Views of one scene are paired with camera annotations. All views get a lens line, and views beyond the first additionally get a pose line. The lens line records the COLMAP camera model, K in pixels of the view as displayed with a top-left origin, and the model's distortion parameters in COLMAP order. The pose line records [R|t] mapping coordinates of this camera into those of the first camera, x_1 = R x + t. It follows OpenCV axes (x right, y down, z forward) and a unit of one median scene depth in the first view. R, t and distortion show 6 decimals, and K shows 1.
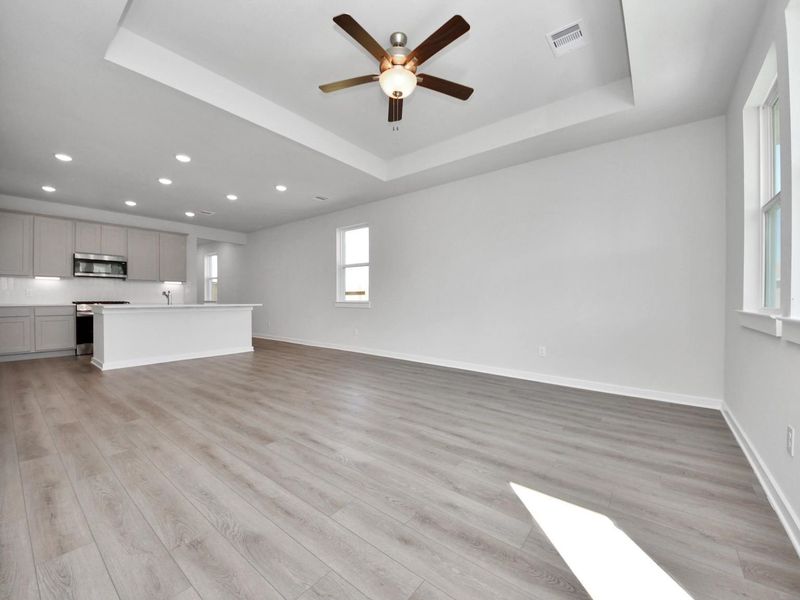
lens RADIAL K [[319.8, 0, 412.5], [0, 319.8, 288.0], [0, 0, 1]] dist [0.021490, -0.000594]
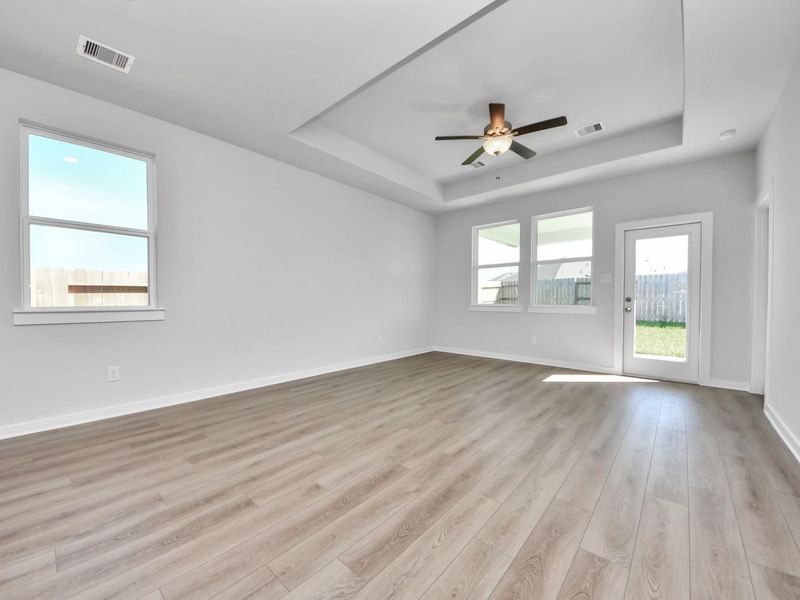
lens RADIAL K [[319.8, 0, 402.3], [0, 319.8, 302.9], [0, 0, 1]] dist [0.021490, -0.000594]
pose [[0.058914, -0.015658, 0.998140, -1.299045], [-0.033143, 0.999295, 0.017632, 0.037057], [-0.997713, -0.034120, 0.058353, 1.224316]]
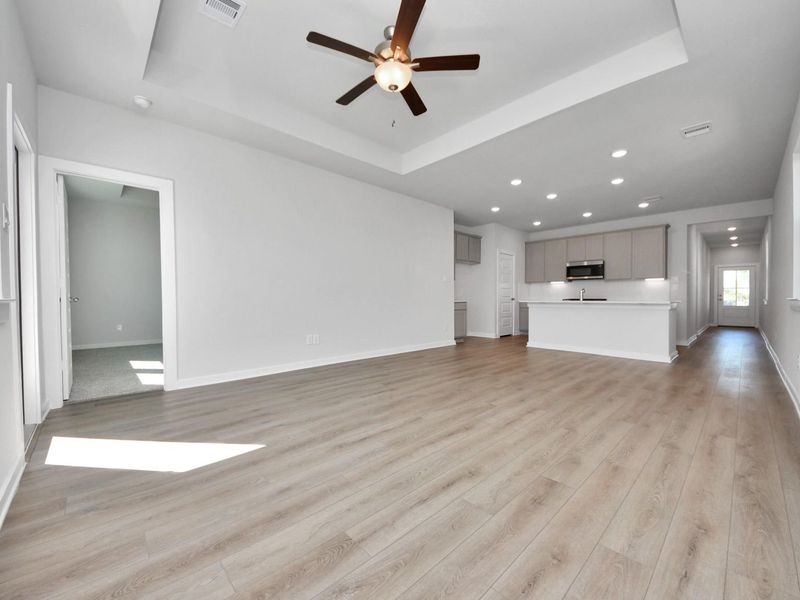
lens RADIAL K [[319.8, 0, 386.6], [0, 319.8, 295.0], [0, 0, 1]] dist [0.021490, -0.000594]
pose [[-0.179003, -0.010055, -0.983797, 0.876426], [0.026753, 0.999528, -0.015084, 0.059763], [0.983485, -0.029020, -0.178649, 1.058844]]
